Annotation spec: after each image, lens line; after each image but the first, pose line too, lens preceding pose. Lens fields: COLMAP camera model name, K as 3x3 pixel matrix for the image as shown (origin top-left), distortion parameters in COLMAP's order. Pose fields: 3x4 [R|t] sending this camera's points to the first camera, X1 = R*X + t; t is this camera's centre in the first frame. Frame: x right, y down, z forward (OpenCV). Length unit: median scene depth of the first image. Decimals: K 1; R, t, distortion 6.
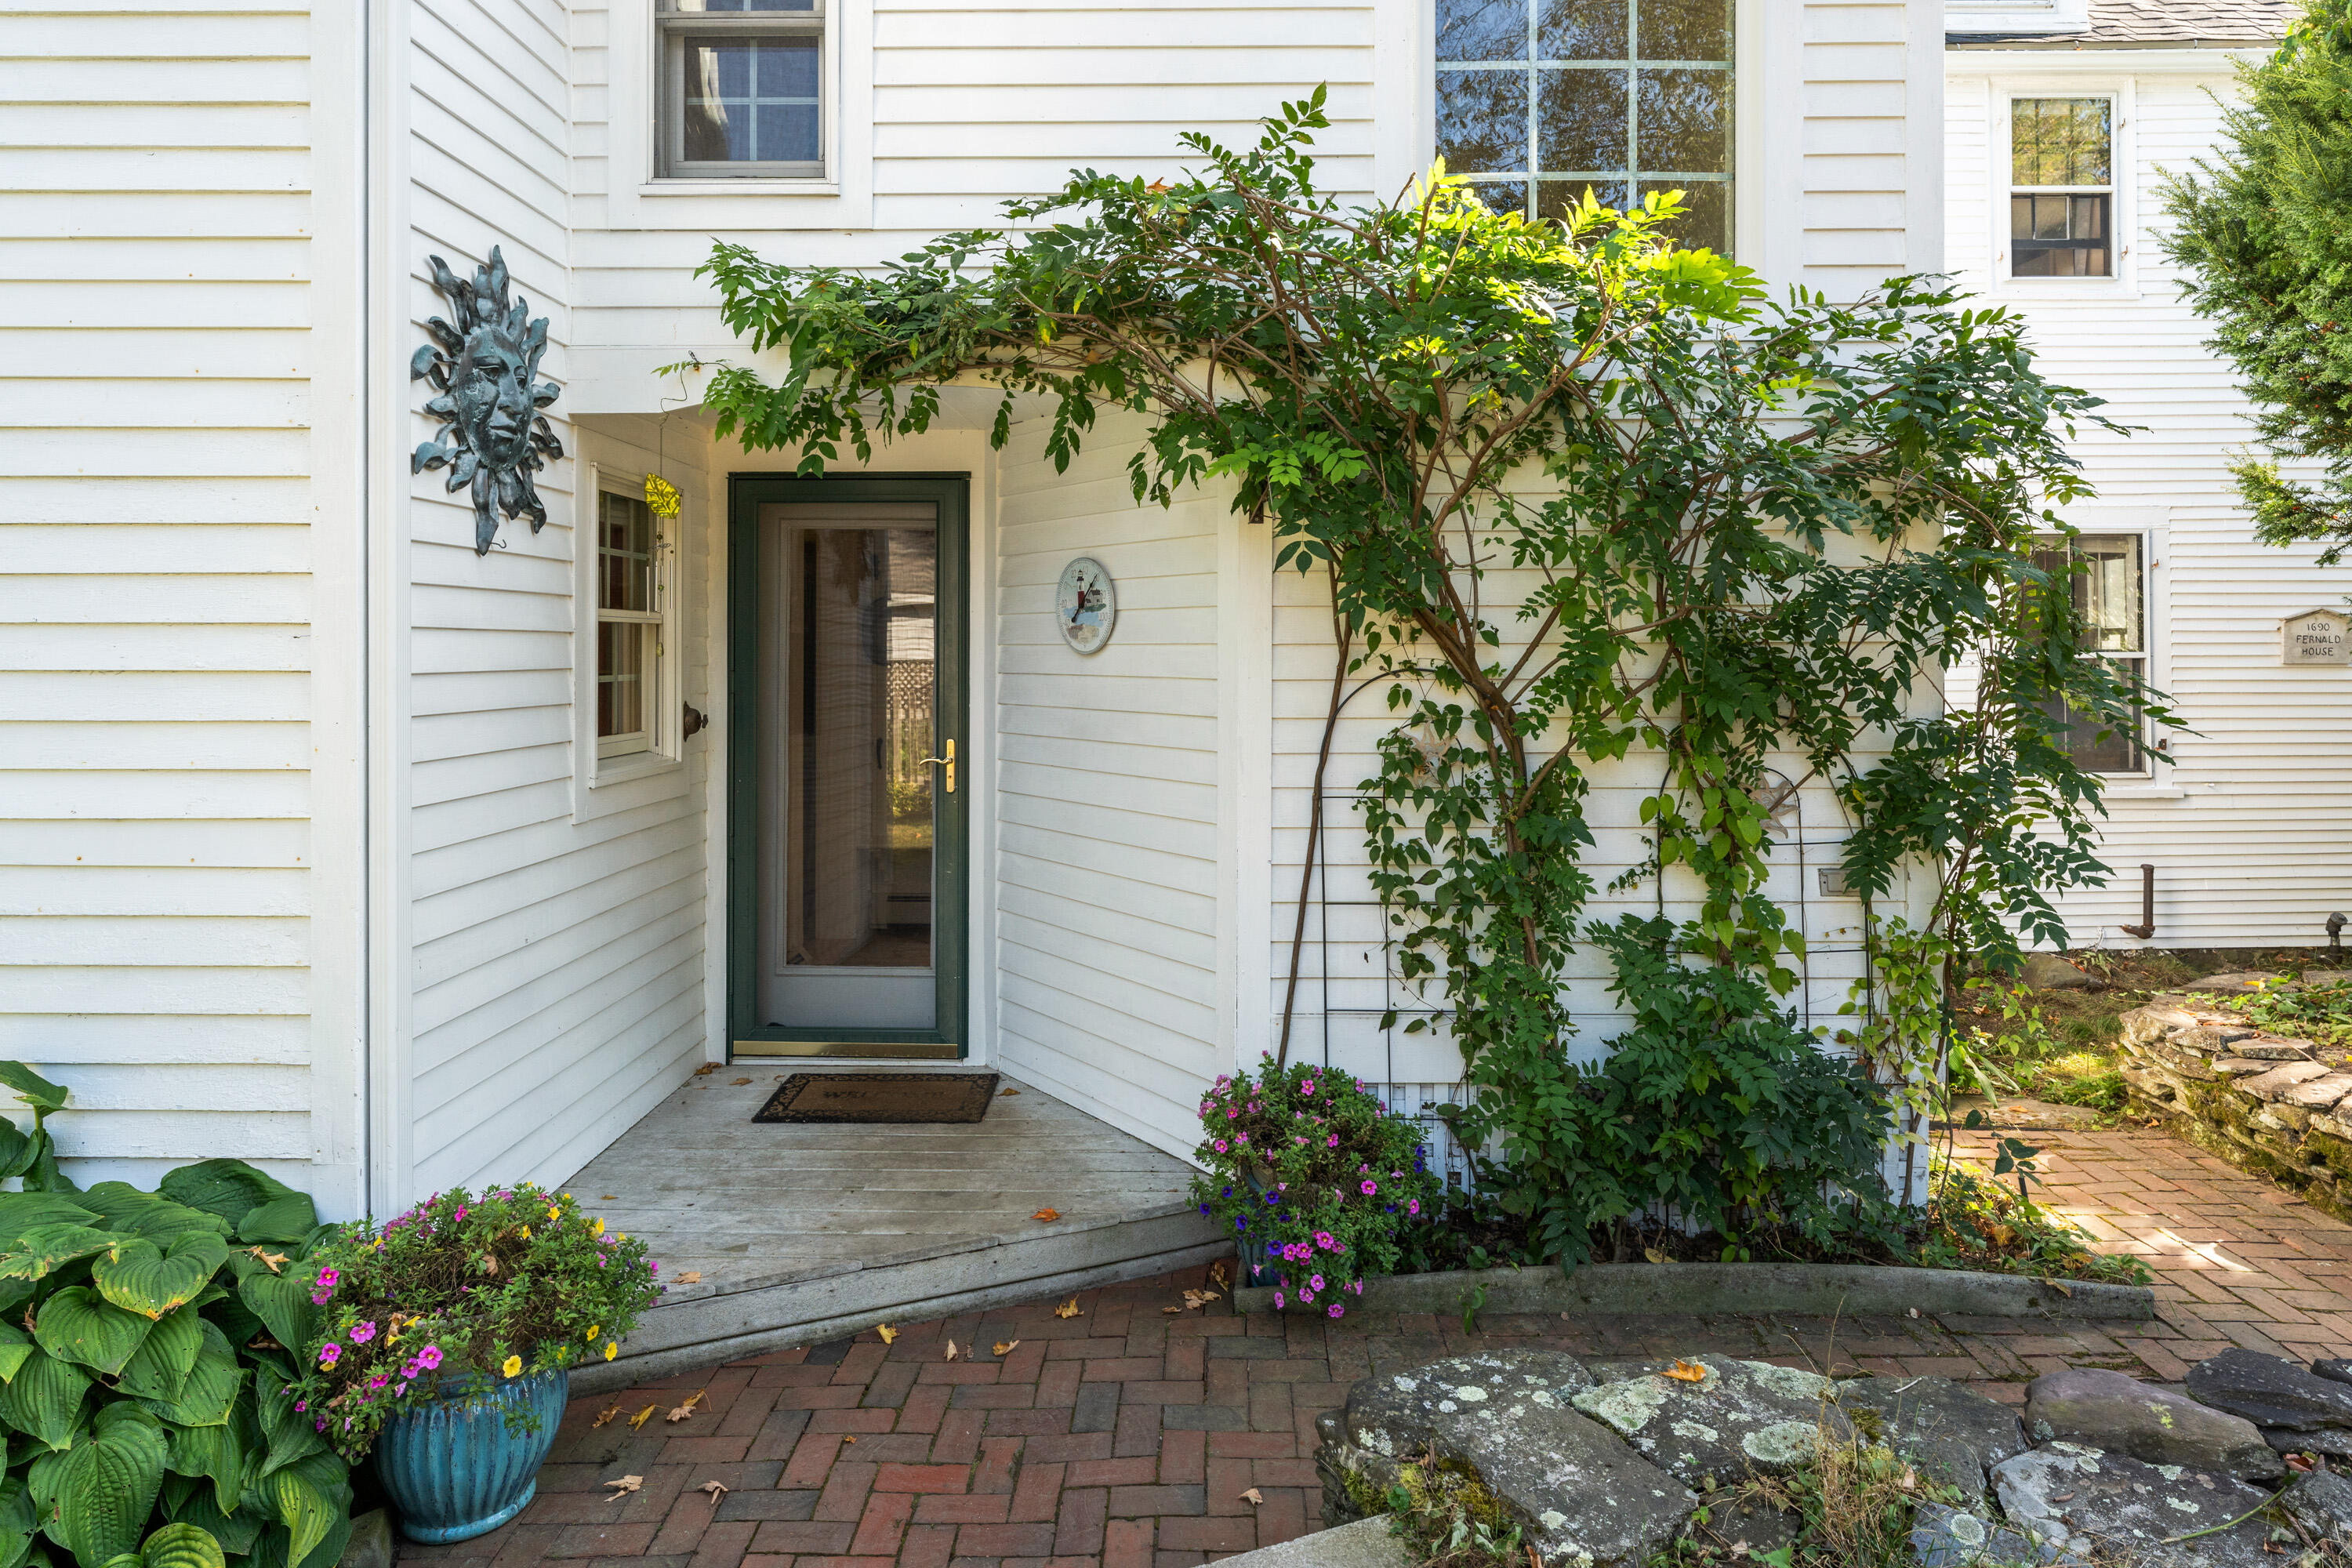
lens RADIAL K [[1335.4, 0, 1177.2], [0, 1335.4, 617.8], [0, 0, 1]] dist [0.018497, -0.015204]
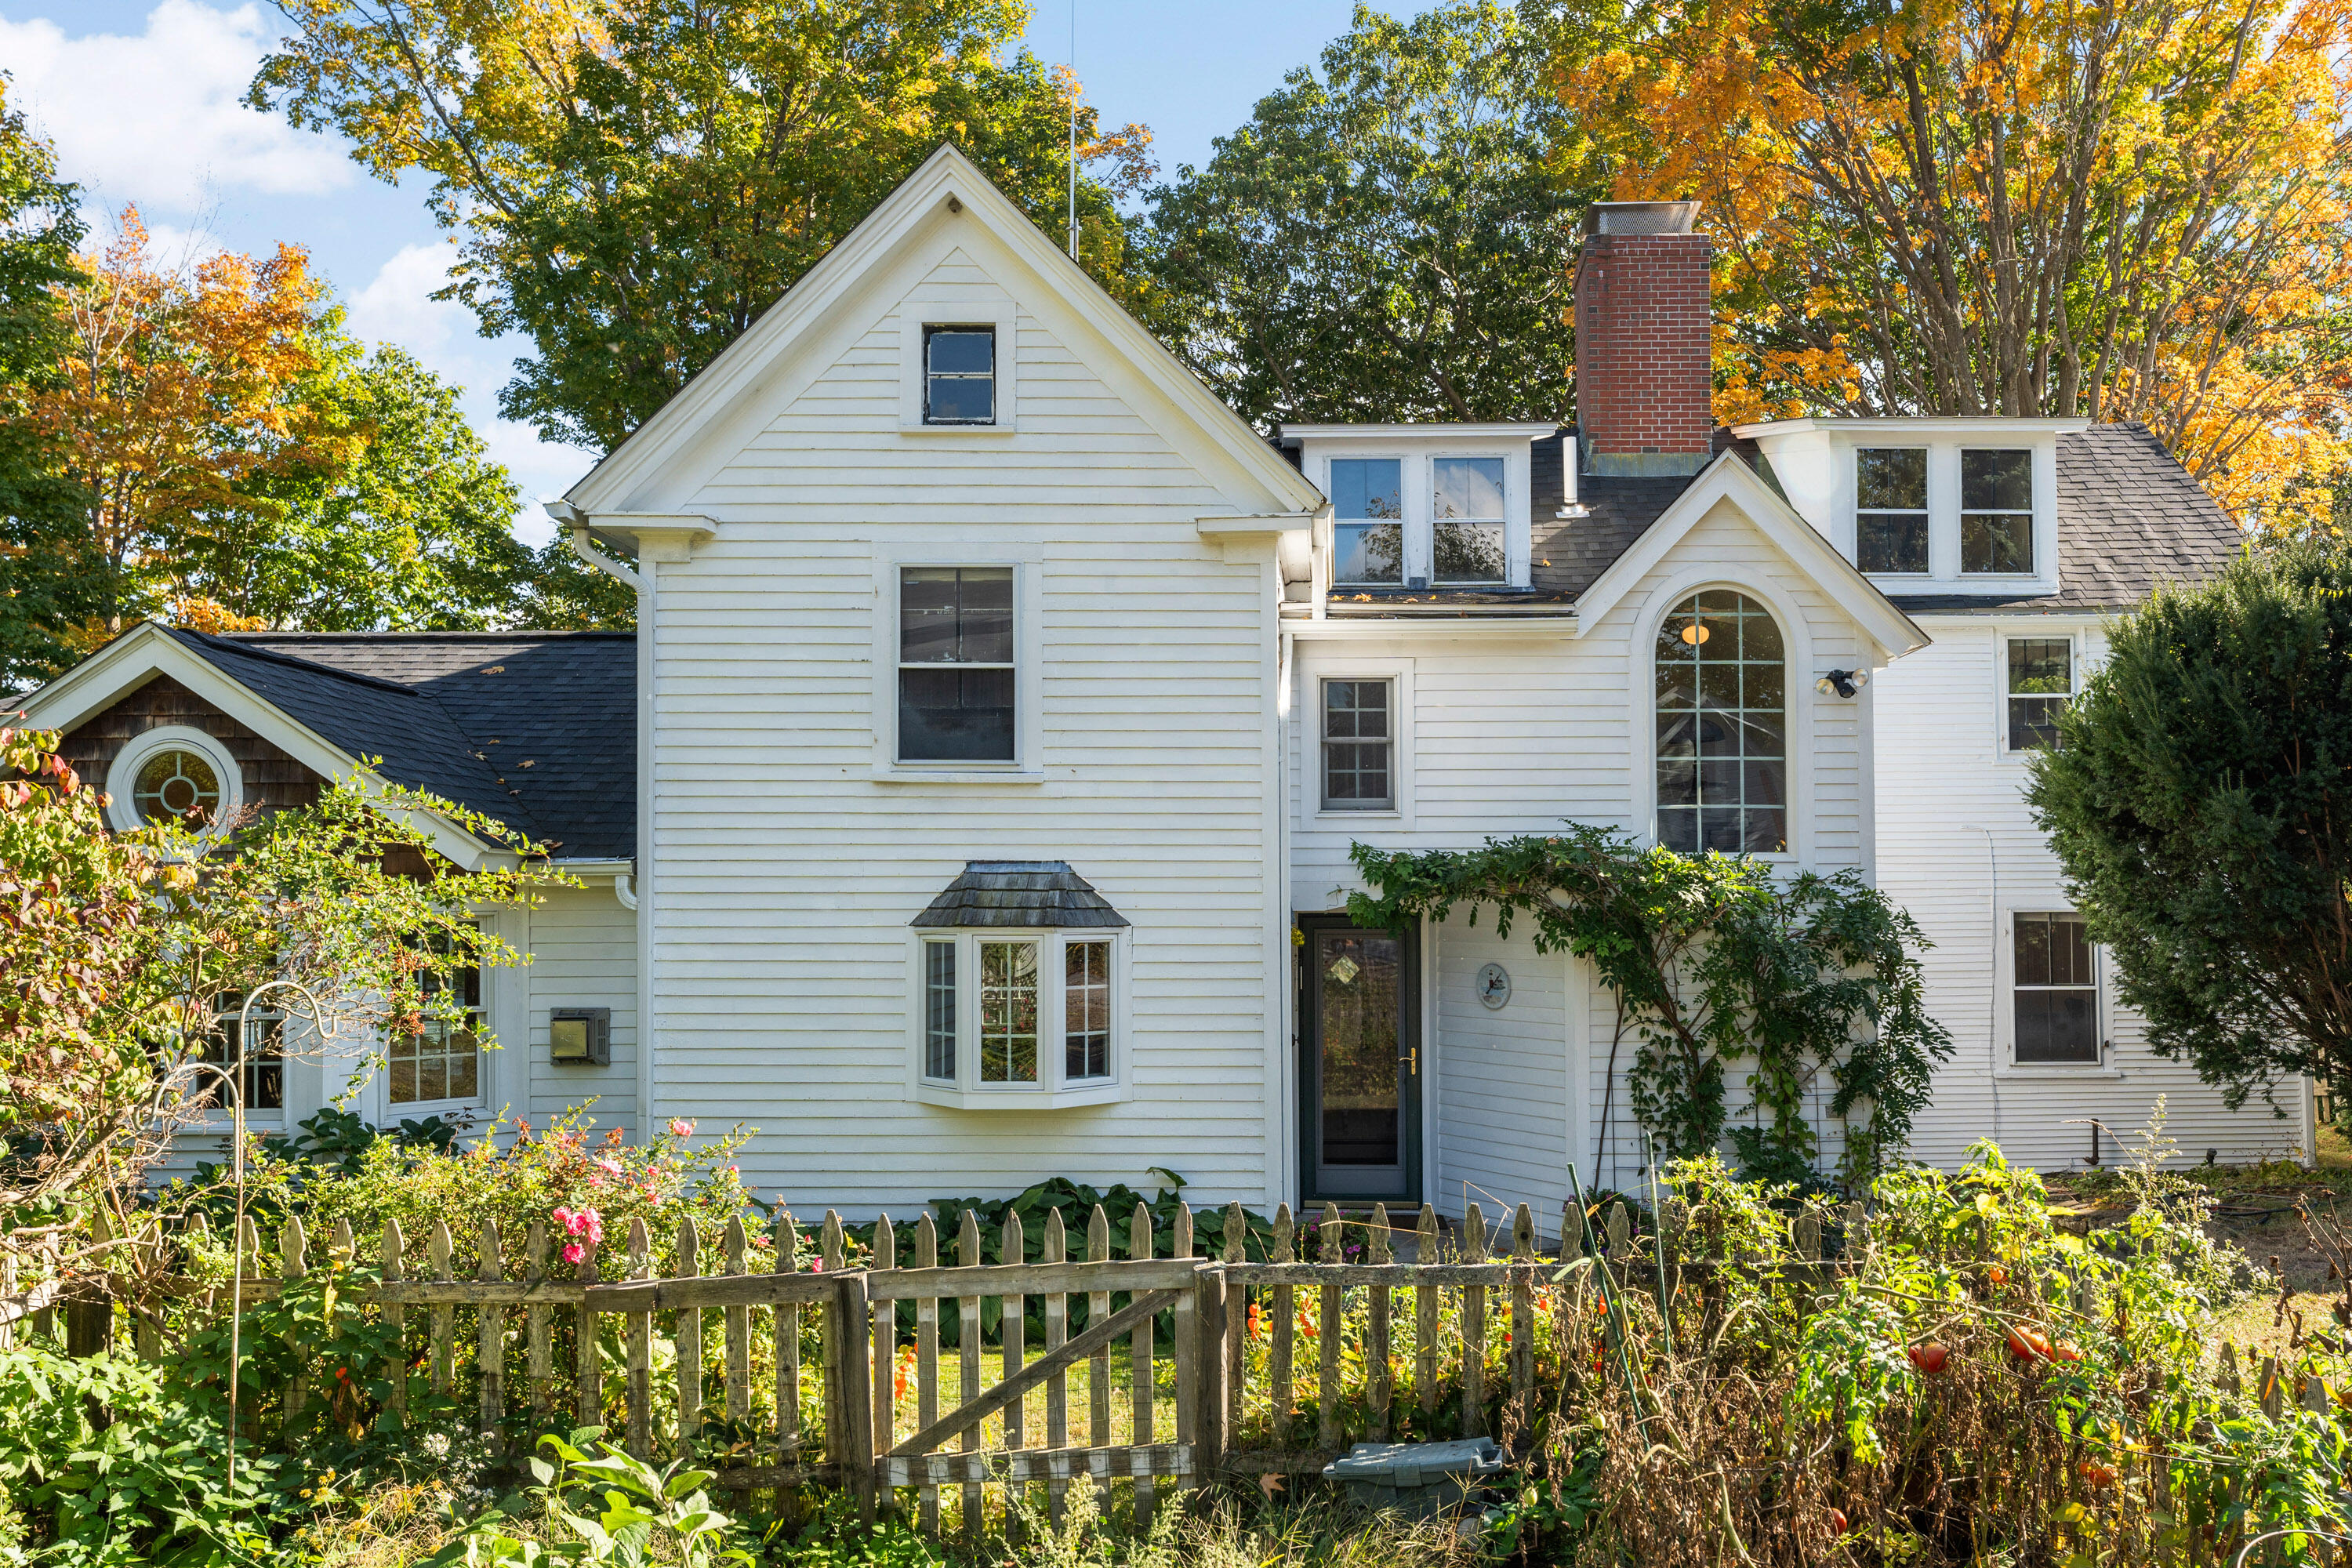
lens RADIAL K [[1676.5, 0, 1252.1], [0, 1676.5, 789.9], [0, 0, 1]] dist [-0.003370, -0.001325]
pose [[0.999708, -0.003967, -0.023839, -0.454221], [0.002903, 0.999005, -0.044502, -0.239604], [0.023992, 0.044420, 0.998725, -1.989750]]
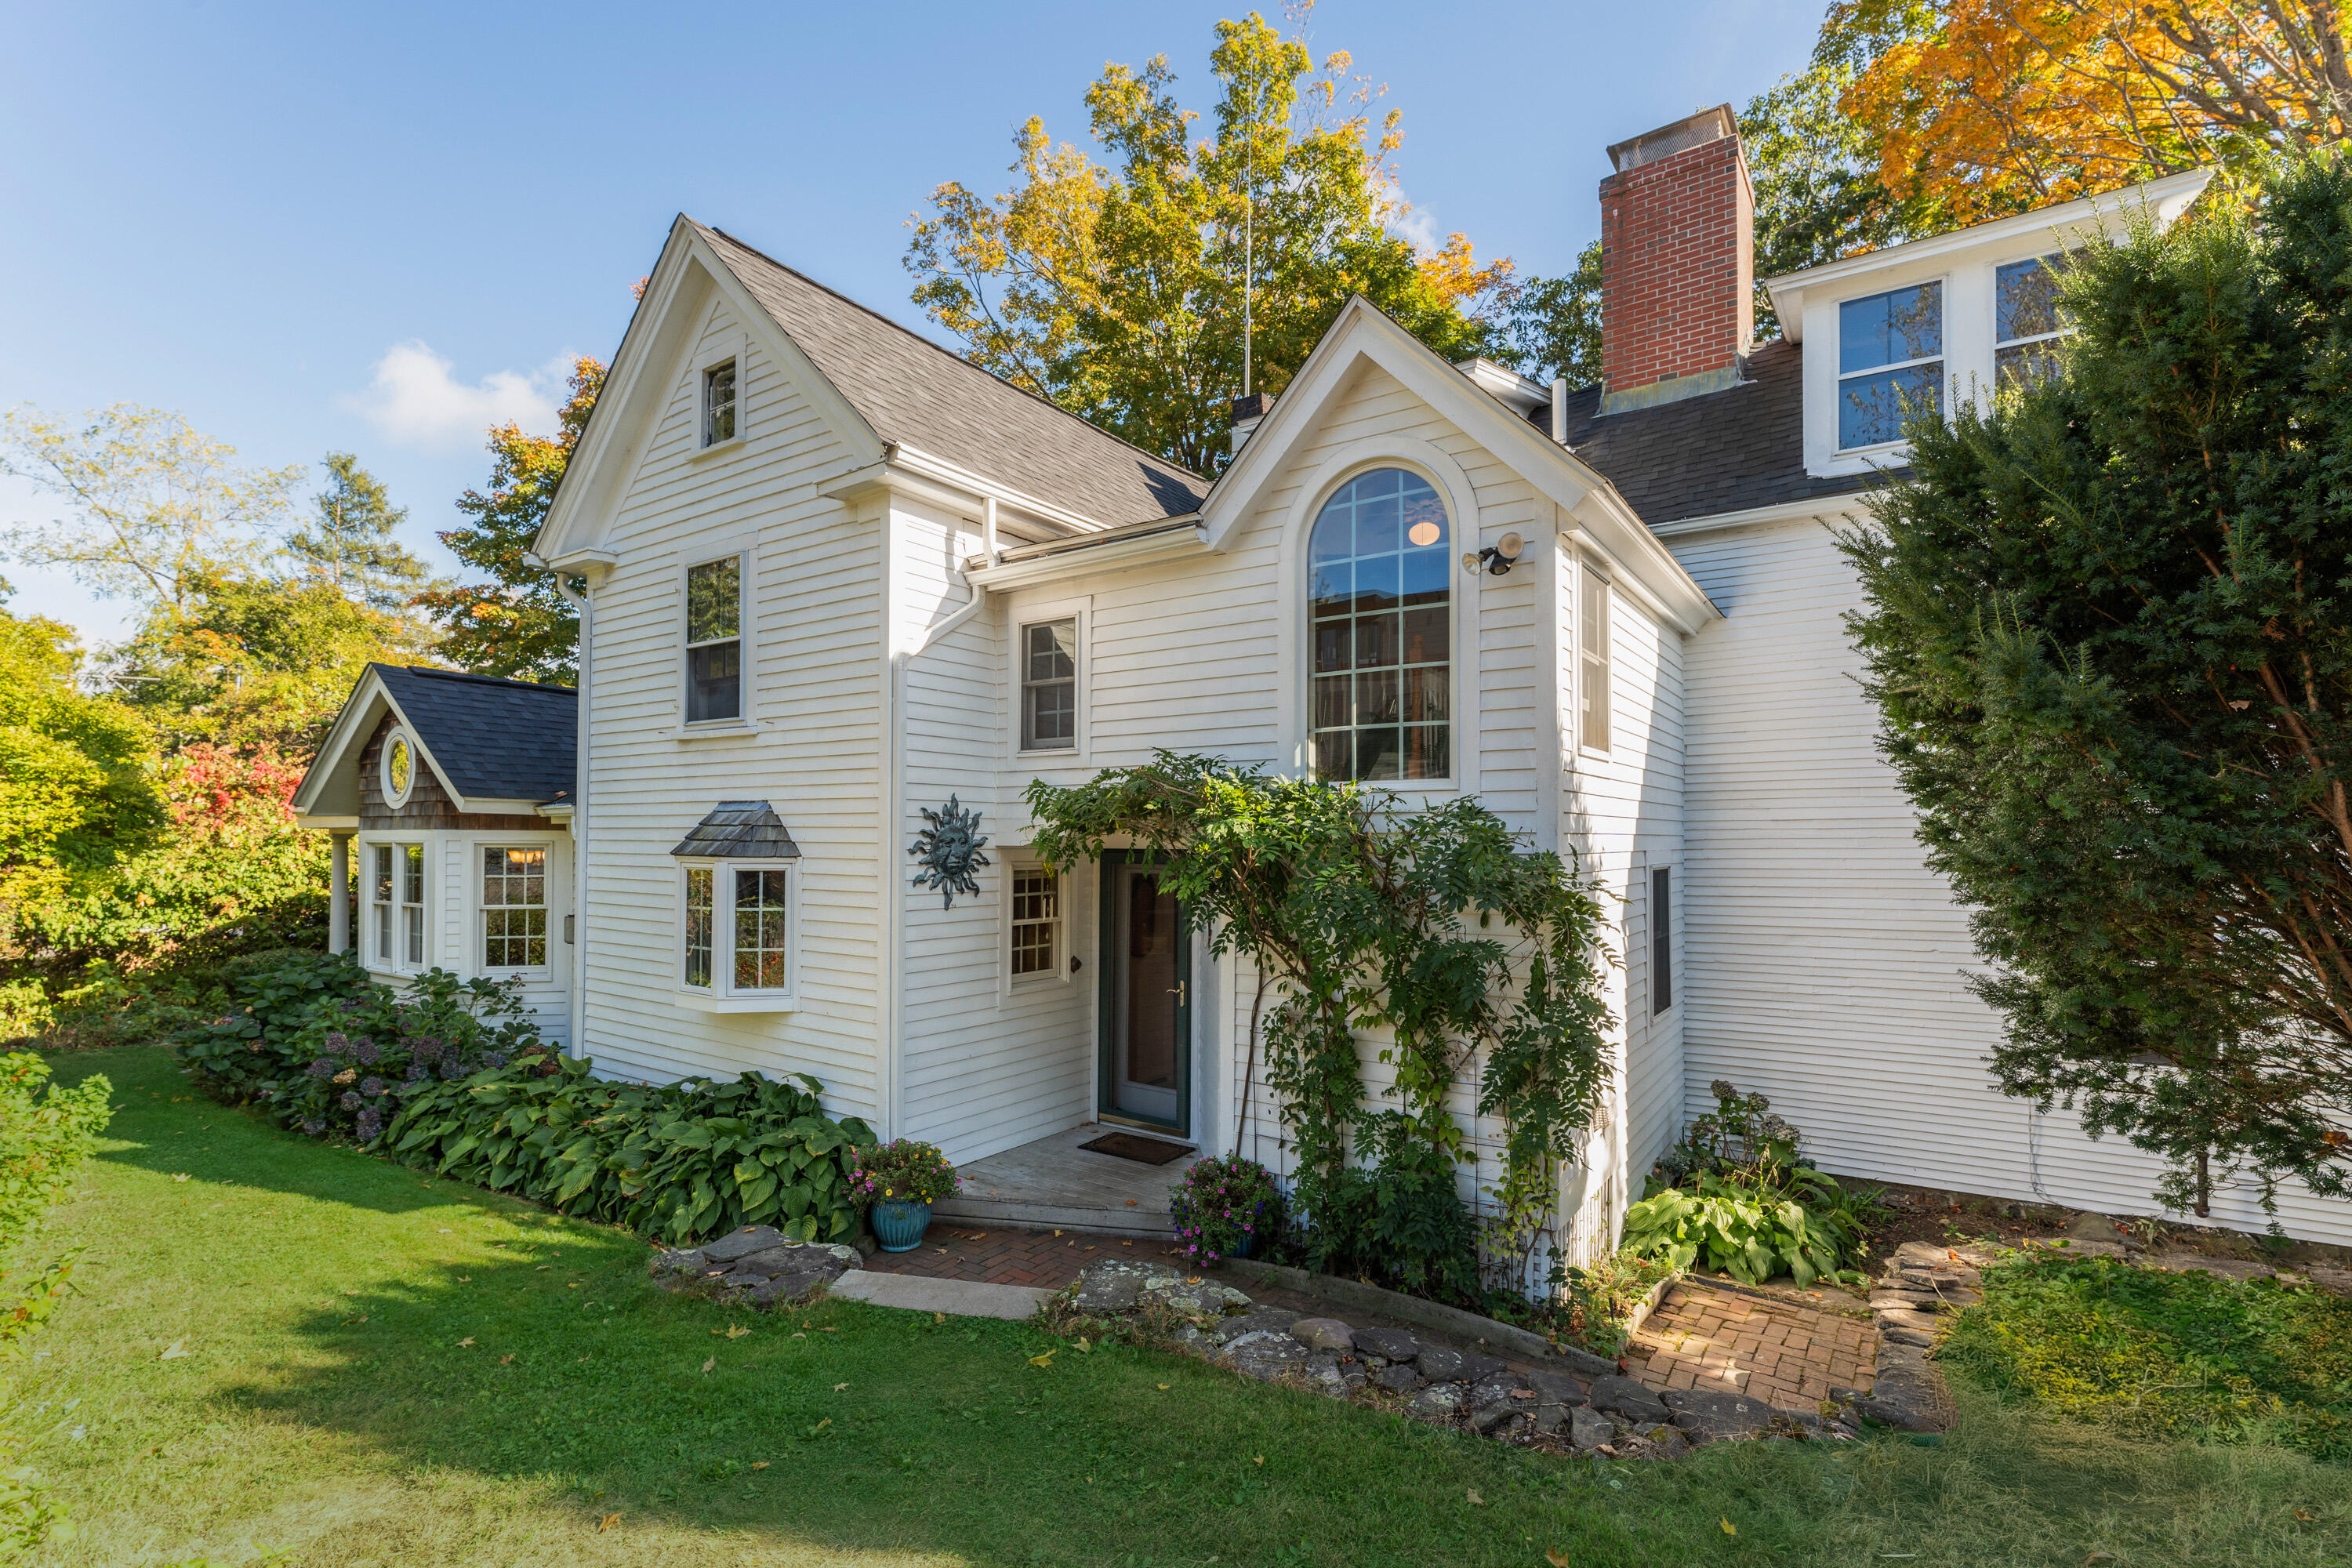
lens RADIAL K [[1037.2, 0, 1176.0], [0, 1037.2, 784.0], [0, 0, 1]] dist [-0.002108, -0.000032]
pose [[0.828719, -0.027902, -0.558968, 0.940194], [0.010121, 0.999340, -0.034880, -0.201804], [0.559573, 0.023248, 0.828455, -0.431393]]
